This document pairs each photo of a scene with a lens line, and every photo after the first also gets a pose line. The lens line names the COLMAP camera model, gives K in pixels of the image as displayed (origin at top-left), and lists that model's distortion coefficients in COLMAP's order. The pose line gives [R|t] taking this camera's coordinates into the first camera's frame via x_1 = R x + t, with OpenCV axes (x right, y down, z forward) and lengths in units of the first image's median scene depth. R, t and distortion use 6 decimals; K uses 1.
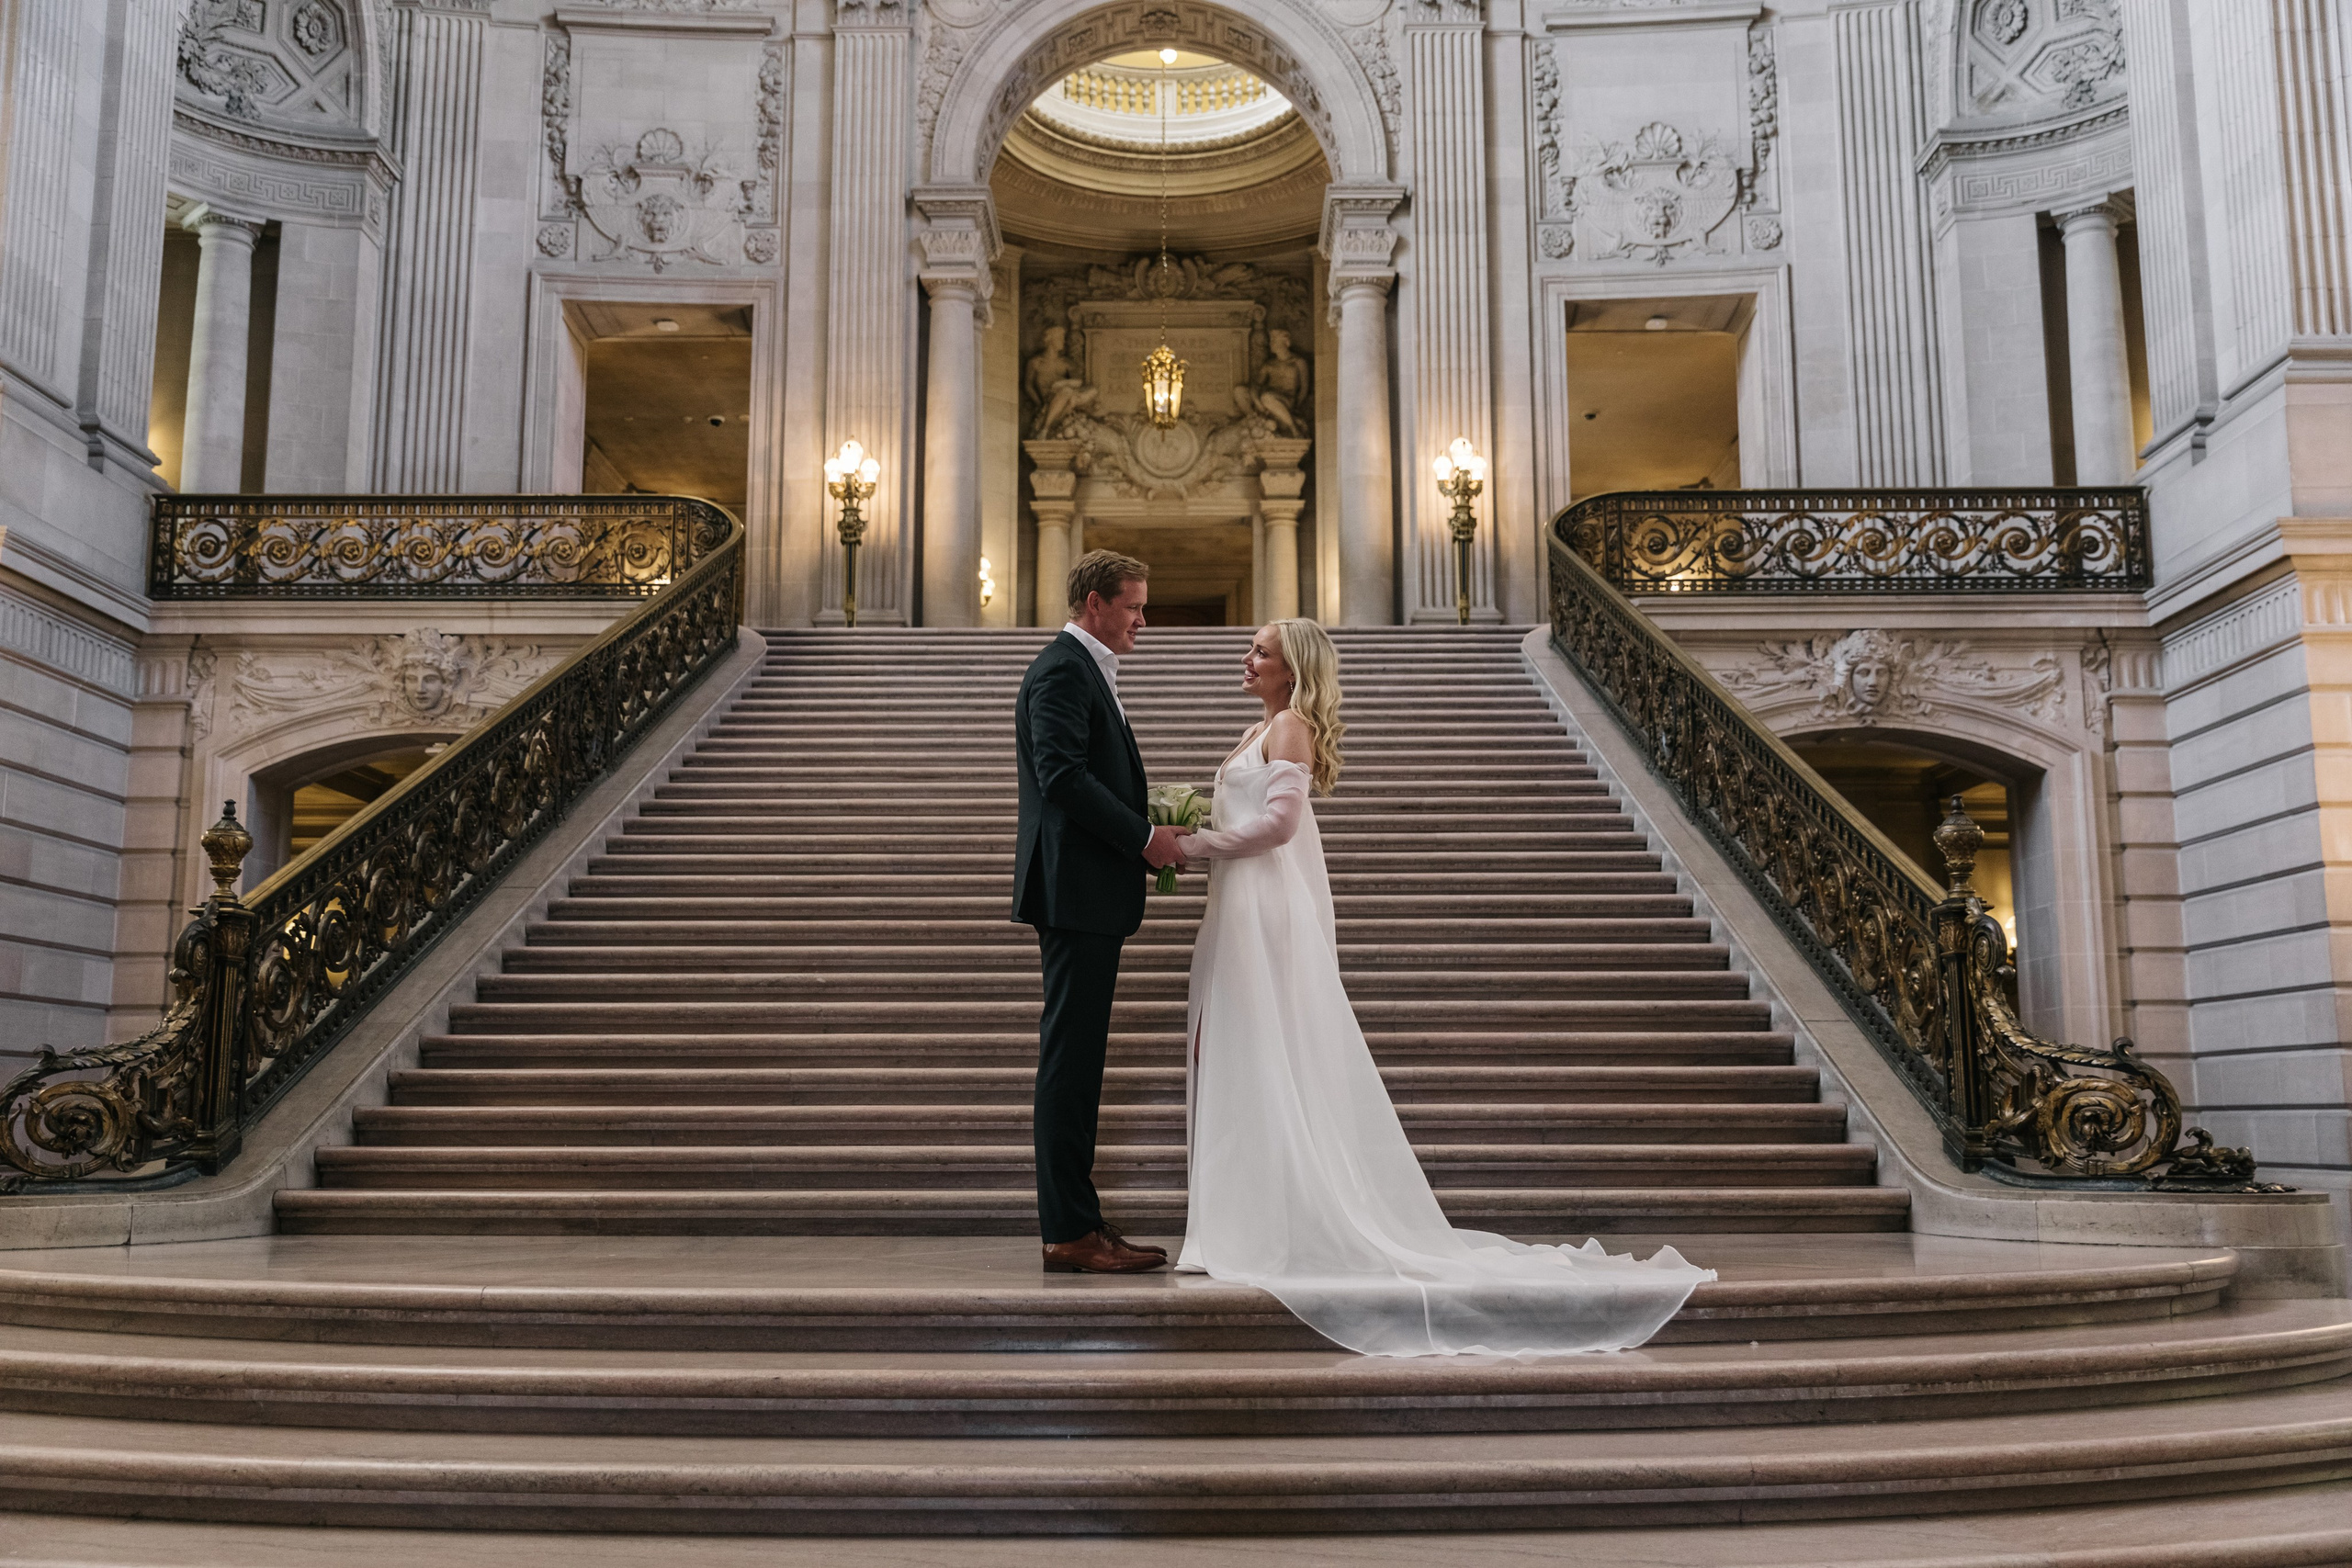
lens RADIAL K [[2246.6, 0, 1193.8], [0, 2246.6, 775.4], [0, 0, 1]] dist [0.018742, 0.000000]
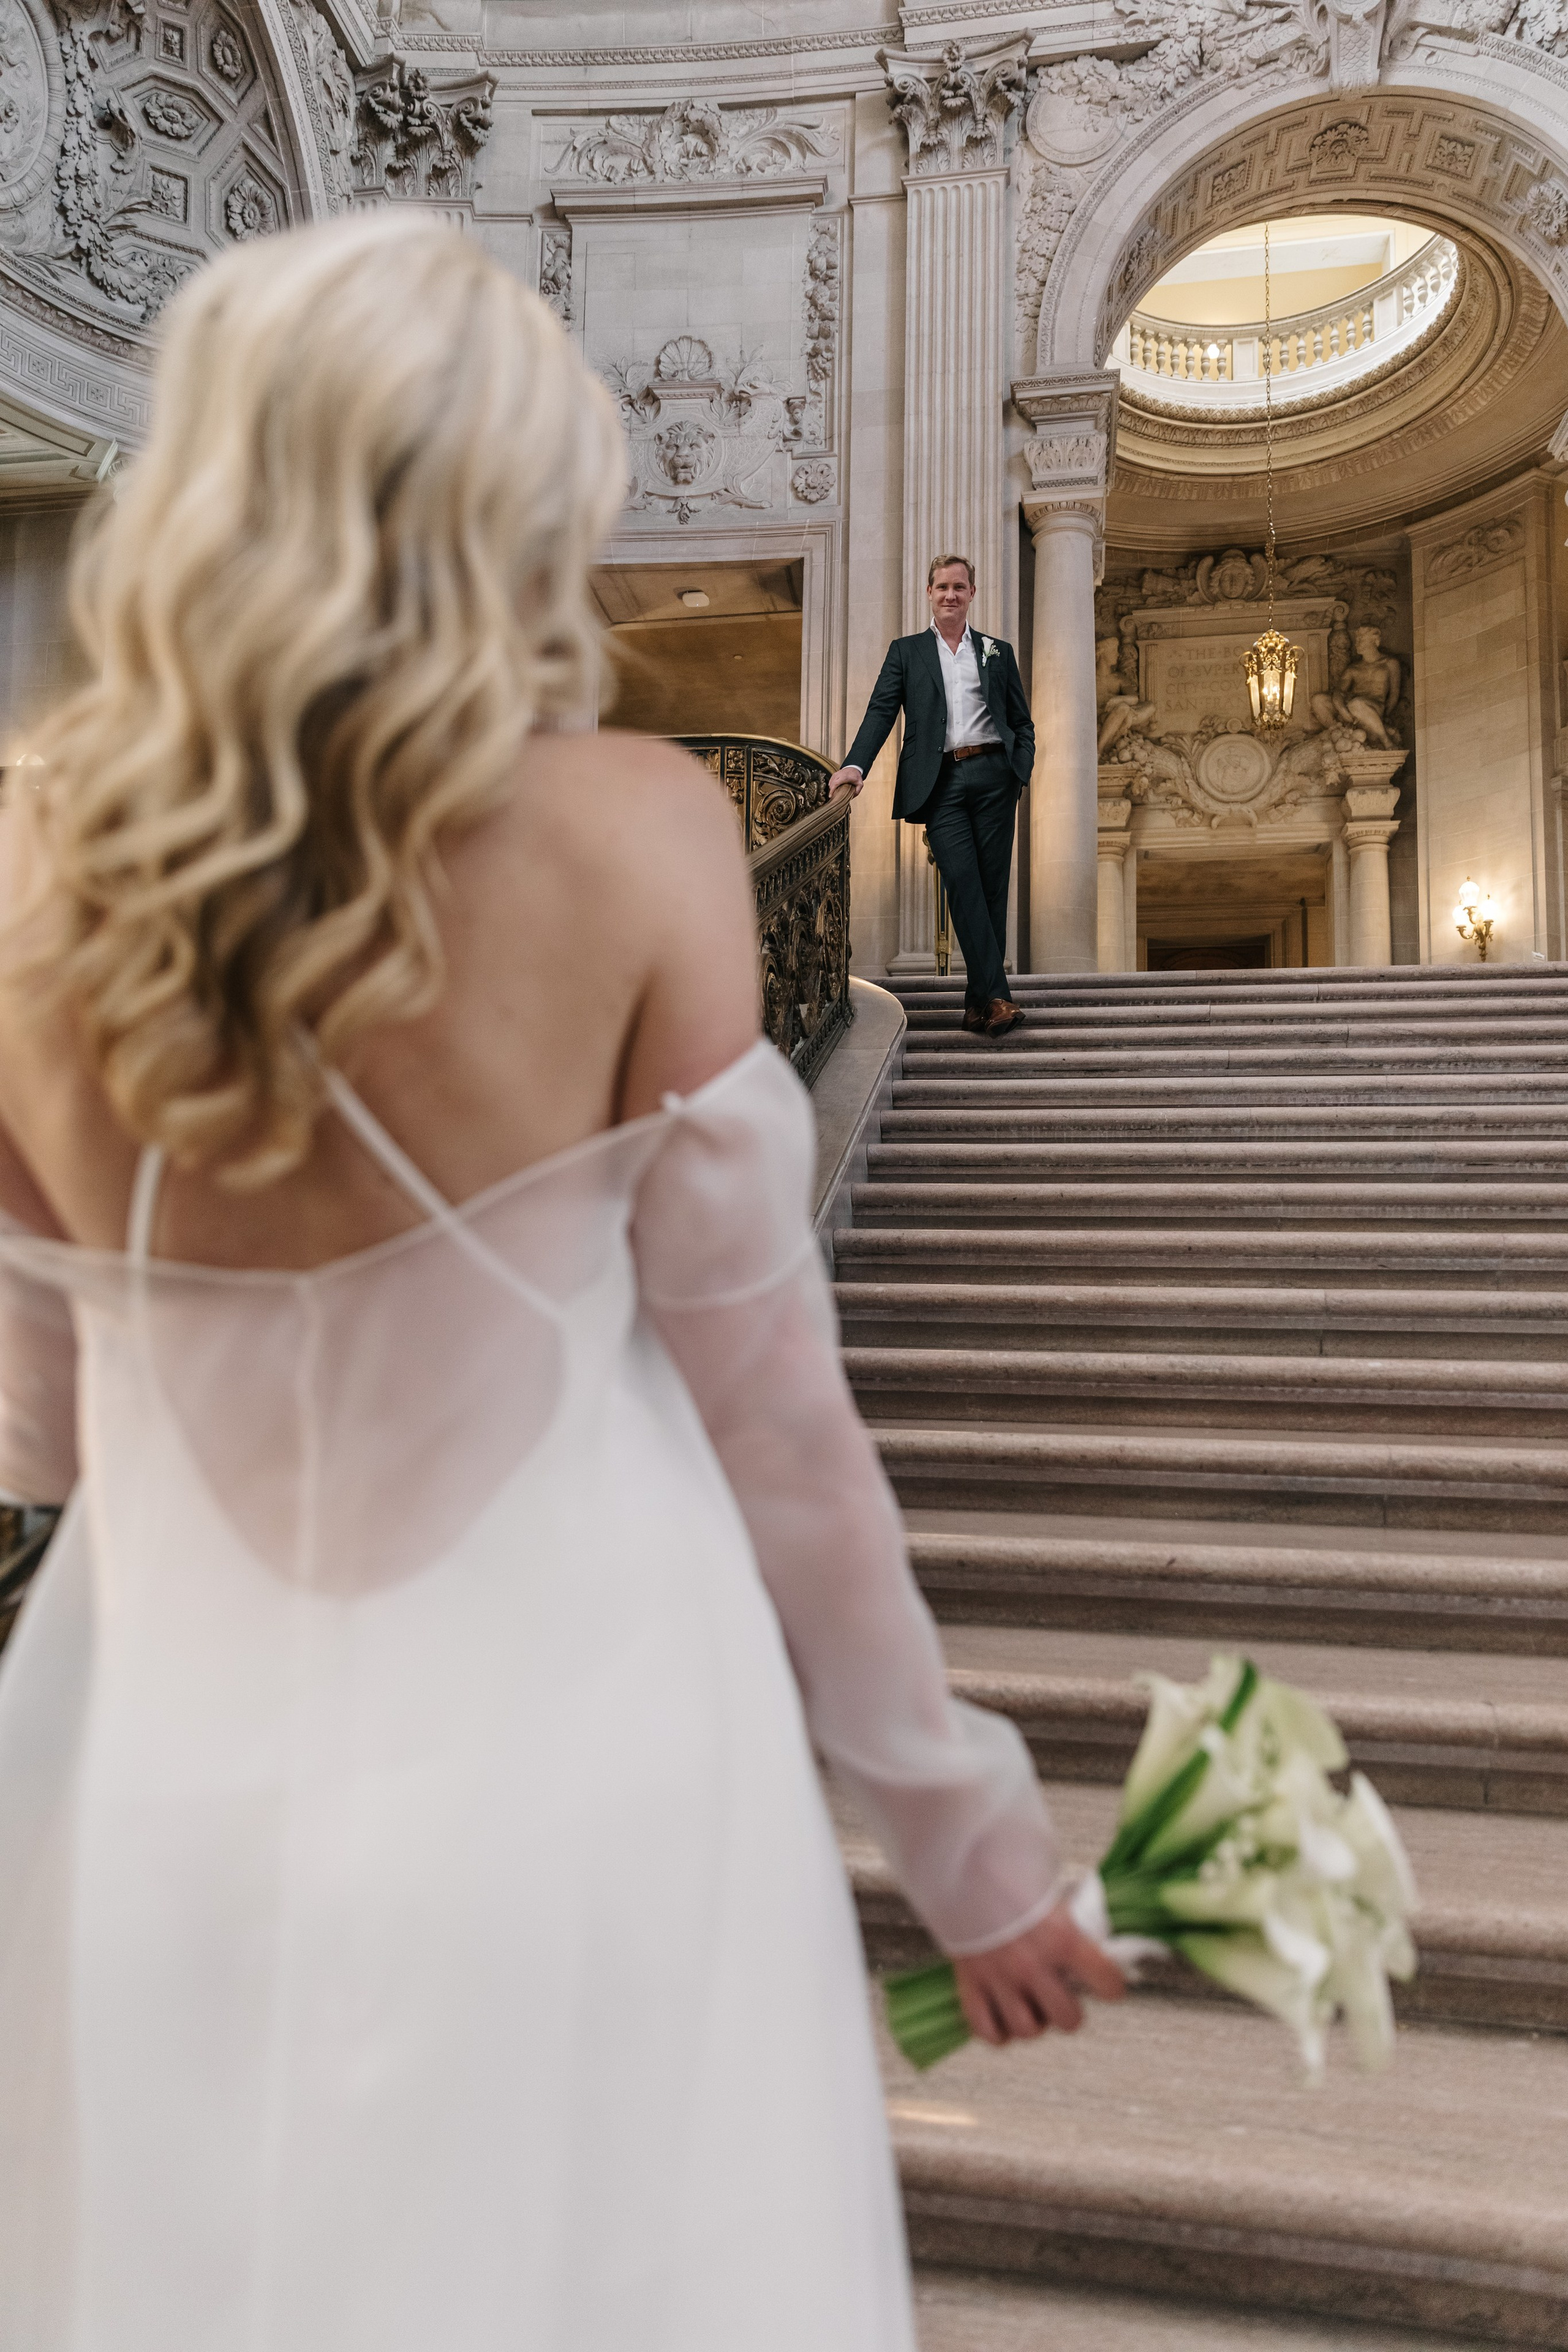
lens RADIAL K [[1589.4, 0, 776.5], [0, 1589.4, 1184.6], [0, 0, 1]] dist [0.006831, 0.002107]
pose [[0.984649, 0.001944, -0.174534, -0.107841], [0.009268, 0.997945, 0.063398, -0.028966], [0.174299, -0.064042, 0.982608, 0.442162]]
